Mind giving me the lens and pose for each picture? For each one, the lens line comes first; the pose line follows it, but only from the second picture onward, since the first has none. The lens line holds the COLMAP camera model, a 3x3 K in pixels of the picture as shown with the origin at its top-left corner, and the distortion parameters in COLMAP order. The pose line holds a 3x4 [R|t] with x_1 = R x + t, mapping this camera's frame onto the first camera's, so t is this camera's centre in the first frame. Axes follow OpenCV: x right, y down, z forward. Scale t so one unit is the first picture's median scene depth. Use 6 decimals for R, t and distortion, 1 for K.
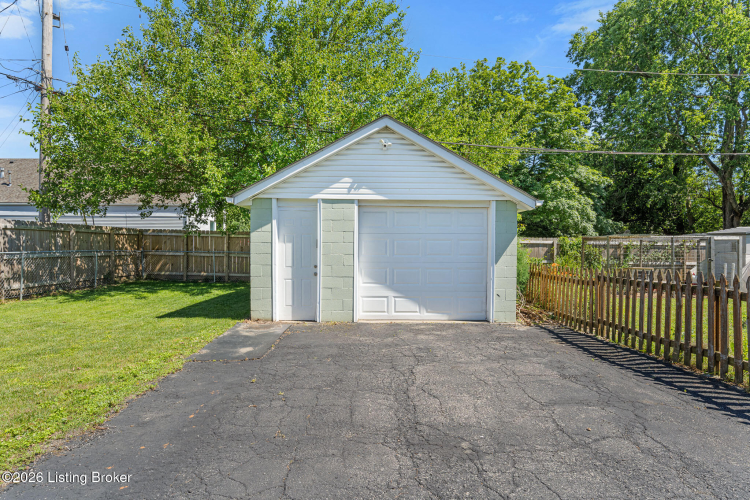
lens RADIAL K [[445.5, 0, 375.0], [0, 445.5, 250.0], [0, 0, 1]] dist [0.002042, 0.000286]
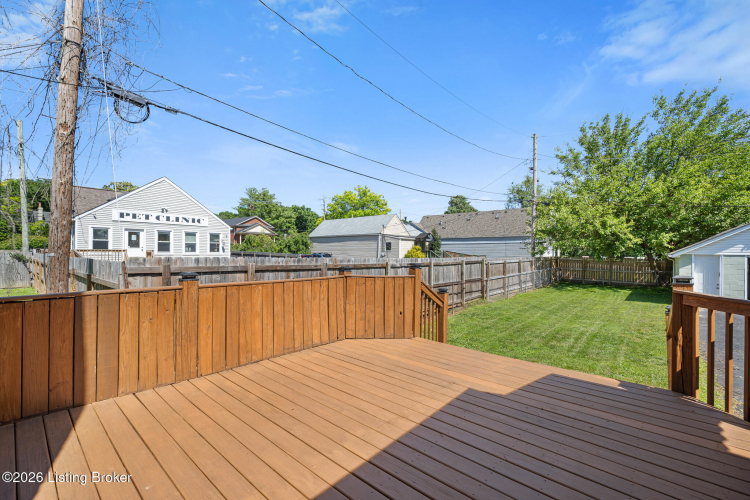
lens RADIAL K [[322.3, 0, 376.4], [0, 322.3, 251.8], [0, 0, 1]] dist [-0.000965, 0.000516]
pose [[0.747878, -0.002248, -0.663832, -0.339854], [-0.004900, 0.999948, -0.008906, -0.104528], [0.663818, 0.009913, 0.747829, -1.339827]]
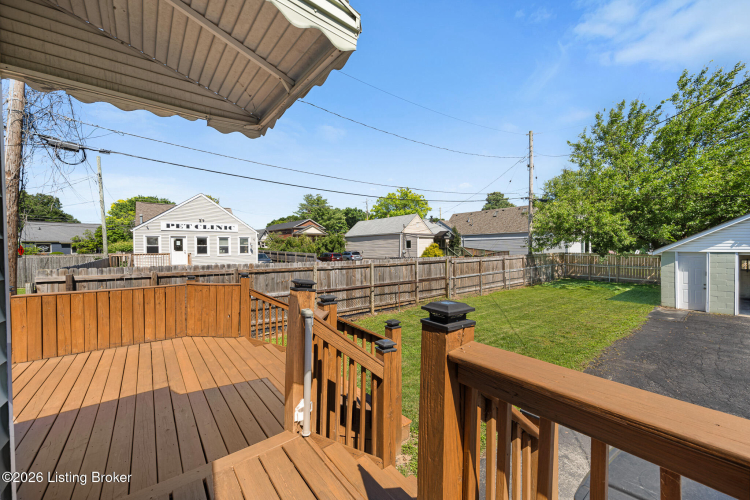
lens RADIAL K [[292.9, 0, 376.0], [0, 292.9, 251.4], [0, 0, 1]] dist [0.000253, -0.000117]
pose [[0.616432, -0.002648, -0.787404, -0.006196], [0.010162, 0.999938, 0.004592, -0.136349], [0.787343, -0.010832, 0.616420, -1.003111]]
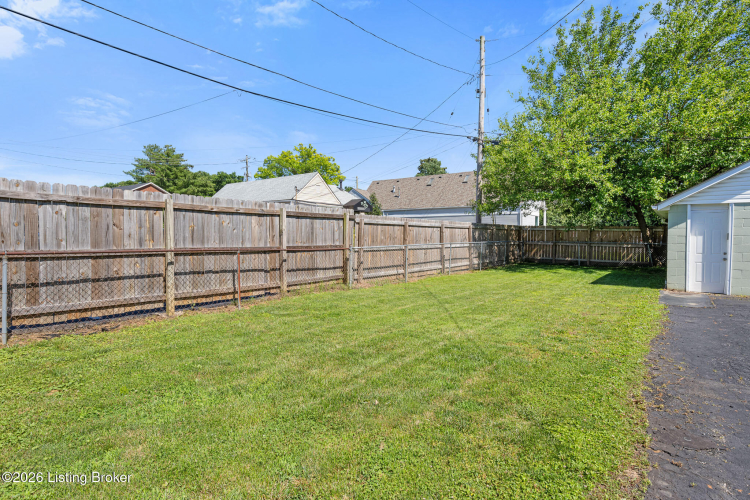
lens RADIAL K [[406.9, 0, 375.0], [0, 406.9, 250.0], [0, 0, 1]] dist [0.002190, -0.009983]
pose [[0.795232, 0.016045, -0.606092, -0.232962], [-0.002013, 0.999714, 0.023823, -0.000417], [0.606301, -0.017724, 0.795037, -0.609840]]
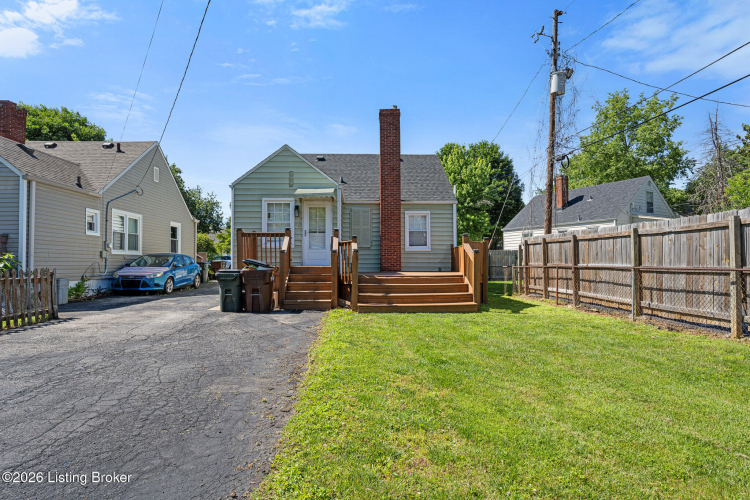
lens RADIAL K [[406.9, 0, 375.0], [0, 406.9, 250.0], [0, 0, 1]] dist [0.002190, -0.009983]
pose [[-0.999498, -0.001258, -0.031654, -0.344429], [-0.000308, 0.999550, -0.030002, 0.006579], [0.031678, -0.029977, -0.999049, 0.509802]]
